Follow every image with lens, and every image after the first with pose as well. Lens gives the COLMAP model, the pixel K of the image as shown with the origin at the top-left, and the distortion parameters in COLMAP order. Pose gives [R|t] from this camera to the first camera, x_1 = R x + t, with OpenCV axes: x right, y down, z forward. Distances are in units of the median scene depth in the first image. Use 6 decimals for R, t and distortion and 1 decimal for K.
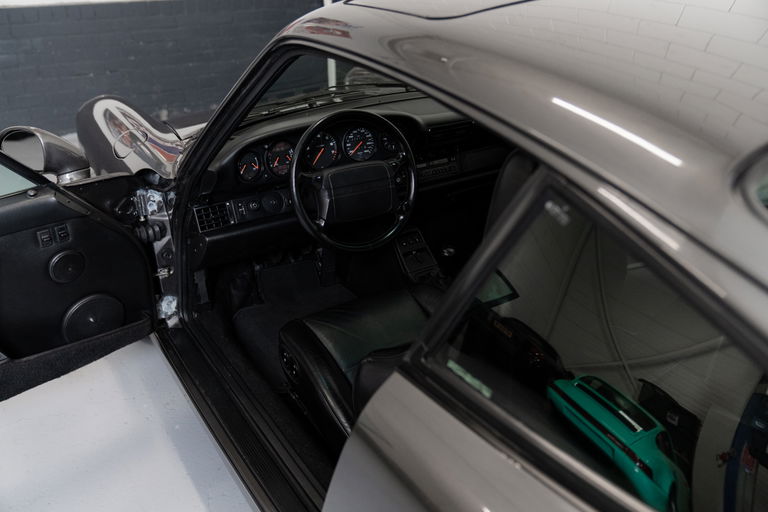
lens RADIAL K [[686.9, 0, 377.6], [0, 686.9, 252.1], [0, 0, 1]] dist [0.005042, -0.005727]
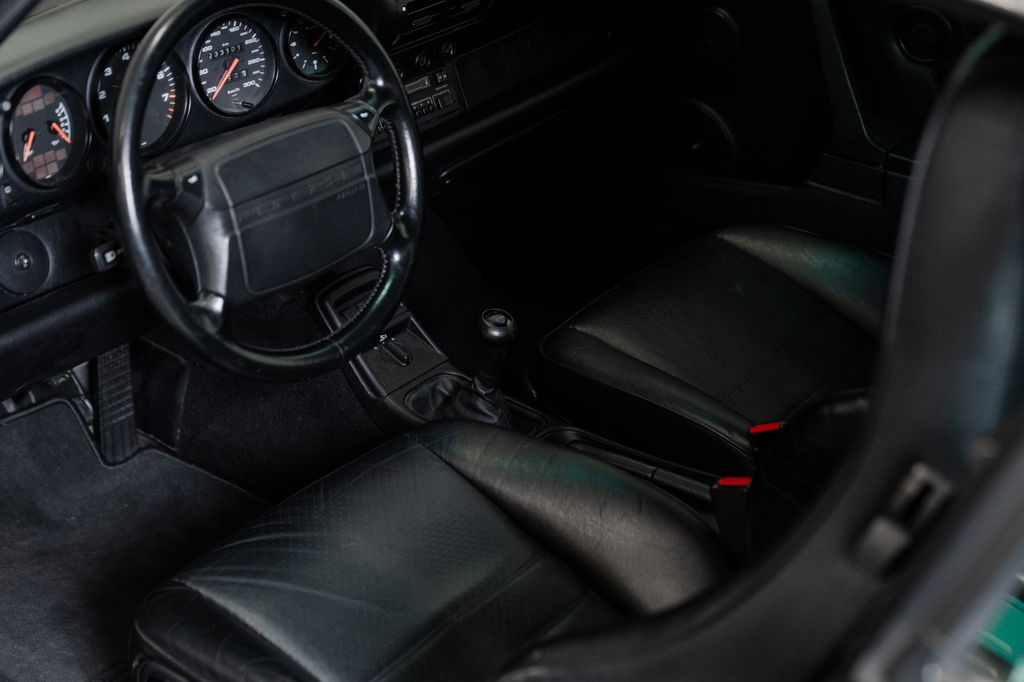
lens RADIAL K [[1715.9, 0, 511.2], [0, 1715.9, 347.3], [0, 0, 1]] dist [0.009322, 0.000000]
pose [[0.937792, -0.153891, 0.311229, -0.202453], [0.139527, 0.987877, 0.068046, -0.056215], [-0.317928, -0.020388, 0.947896, 0.106949]]
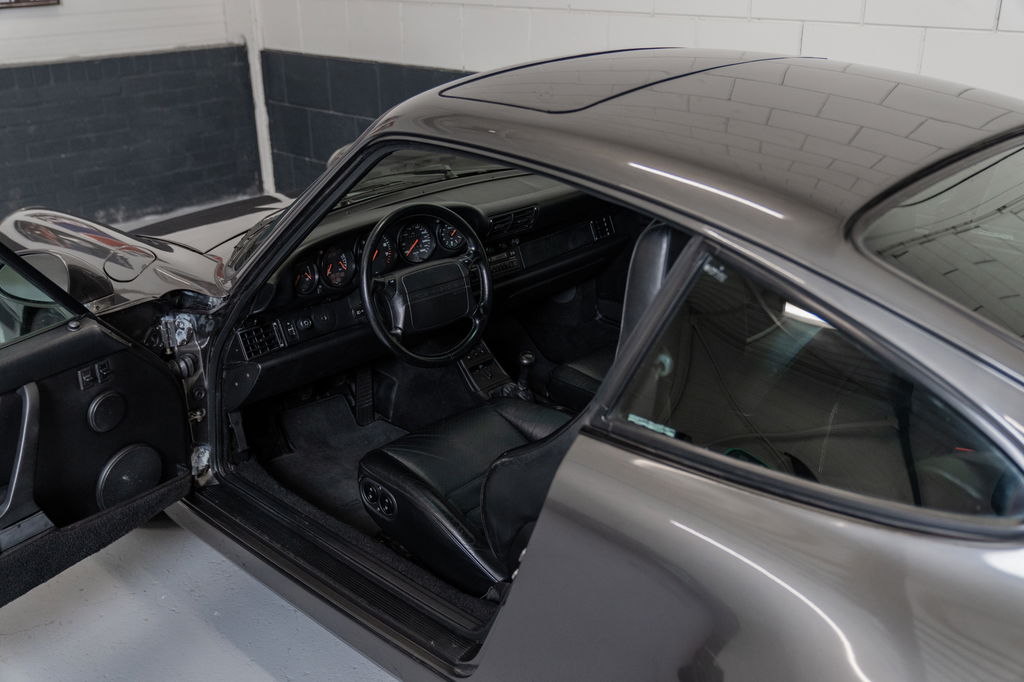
lens RADIAL K [[1070.8, 0, 517.1], [0, 1070.8, 334.5], [0, 0, 1]] dist [0.012726, 0.000000]
pose [[0.971125, -0.093301, 0.219570, -0.218999], [0.109514, 0.991997, -0.062837, 0.057122], [-0.211950, 0.085069, 0.973571, -0.333756]]
